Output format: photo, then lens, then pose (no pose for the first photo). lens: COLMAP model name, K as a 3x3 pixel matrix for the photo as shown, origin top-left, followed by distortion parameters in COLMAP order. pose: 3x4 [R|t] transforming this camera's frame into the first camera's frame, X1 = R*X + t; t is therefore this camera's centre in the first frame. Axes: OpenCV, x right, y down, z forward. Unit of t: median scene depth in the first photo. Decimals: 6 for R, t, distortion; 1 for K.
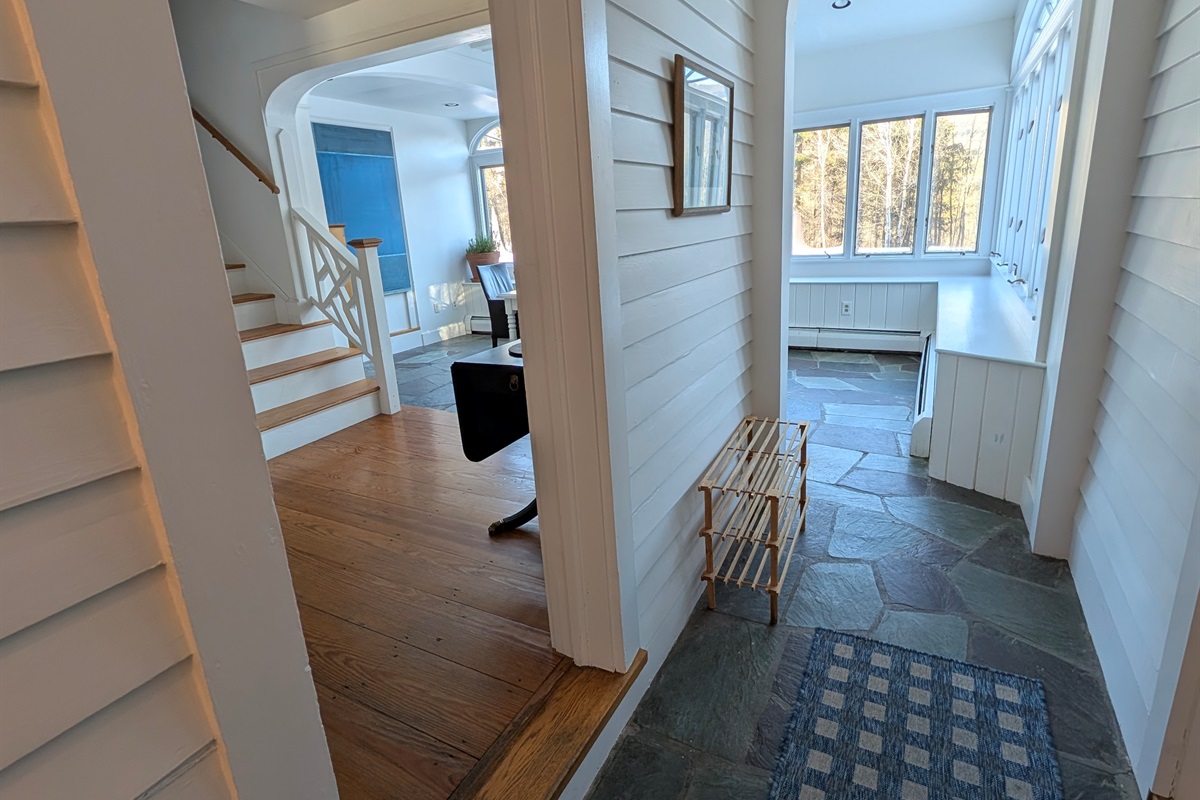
lens RADIAL K [[611.1, 0, 594.7], [0, 611.1, 374.6], [0, 0, 1]] dist [0.000780, 0.000626]
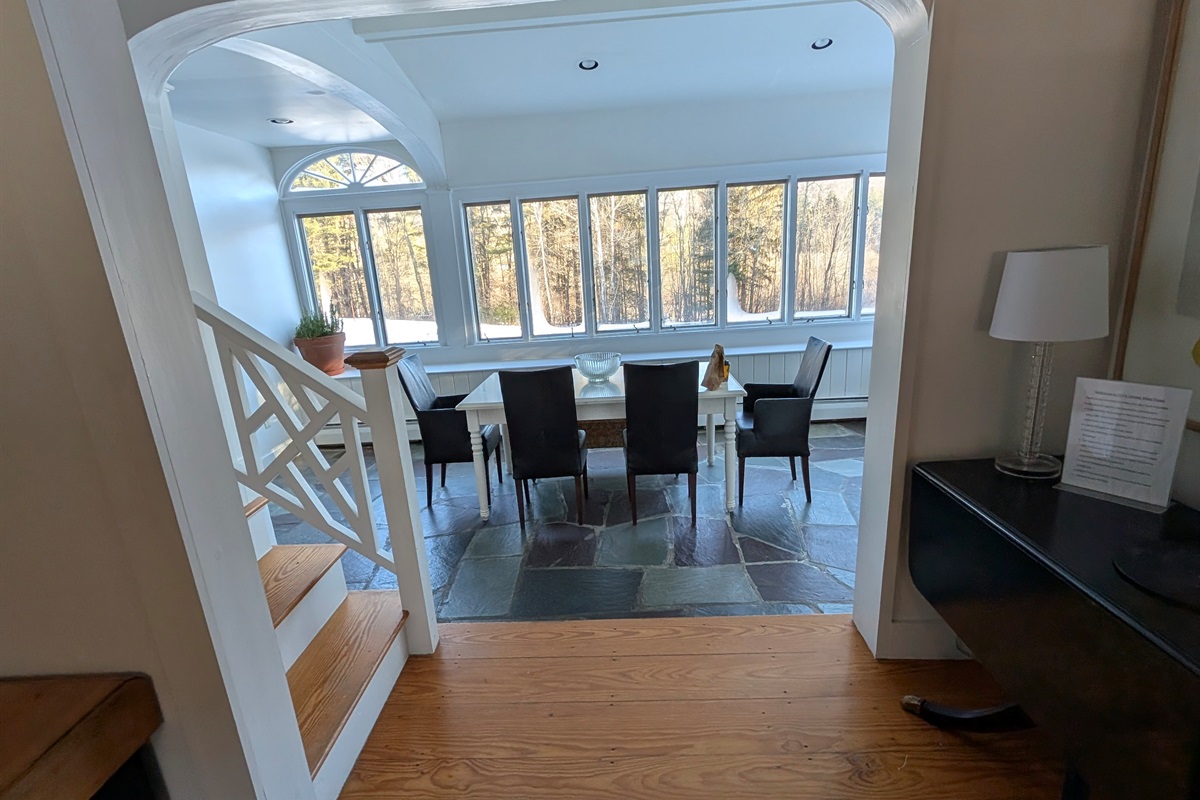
lens RADIAL K [[611.1, 0, 592.0], [0, 611.1, 423.1], [0, 0, 1]] dist [0.000780, 0.000626]
pose [[0.897880, -0.116333, 0.424591, -0.549999], [0.119880, 0.992617, 0.018457, -0.184940], [-0.423603, 0.034328, 0.905197, 0.567932]]
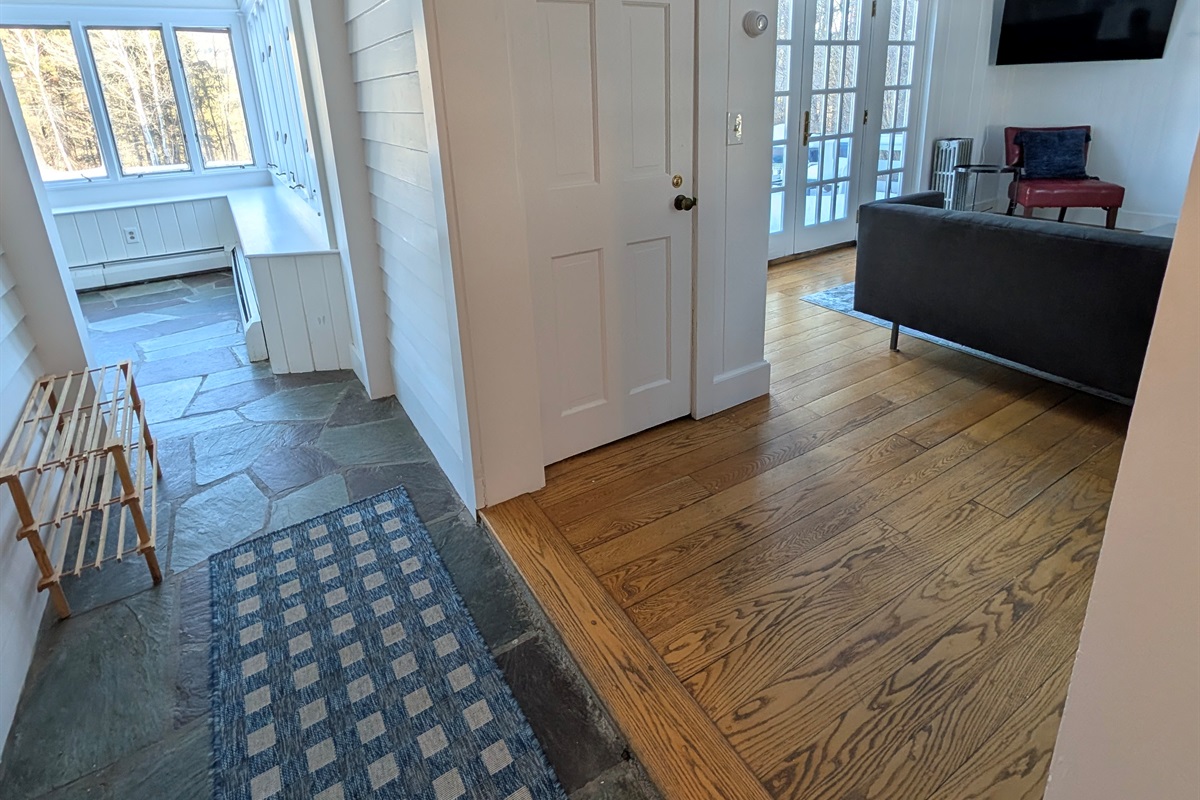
lens RADIAL K [[611.1, 0, 597.9], [0, 611.1, 272.8], [0, 0, 1]] dist [0.000780, 0.000626]
pose [[0.489722, -0.206888, 0.846977, -0.038103], [0.232064, 0.967327, 0.102106, 0.020014], [-0.840428, 0.146549, 0.521732, -0.047848]]
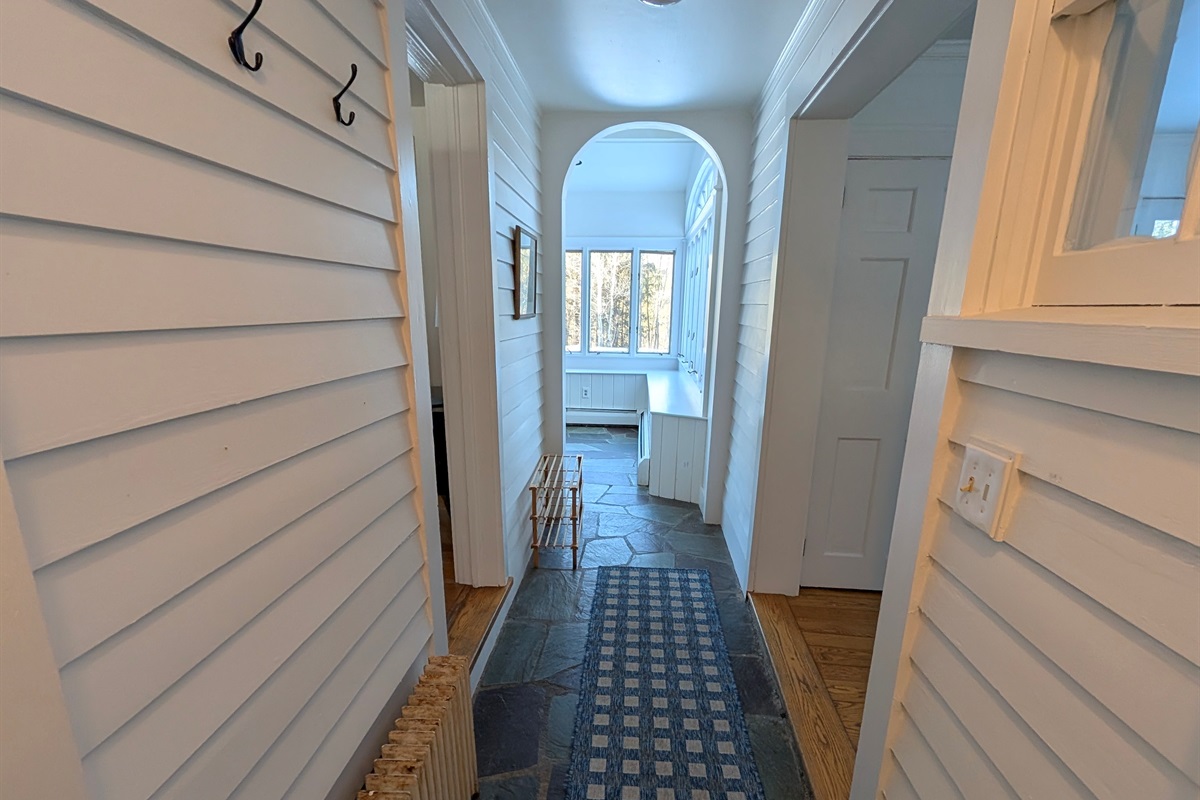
lens RADIAL K [[615.9, 0, 596.0], [0, 615.9, 472.9], [0, 0, 1]] dist [0.003353, -0.000021]
pose [[0.906180, -0.041708, 0.420831, -0.242507], [0.040724, 0.999106, 0.011327, 0.091584], [-0.420928, 0.006873, 0.907068, -0.378255]]
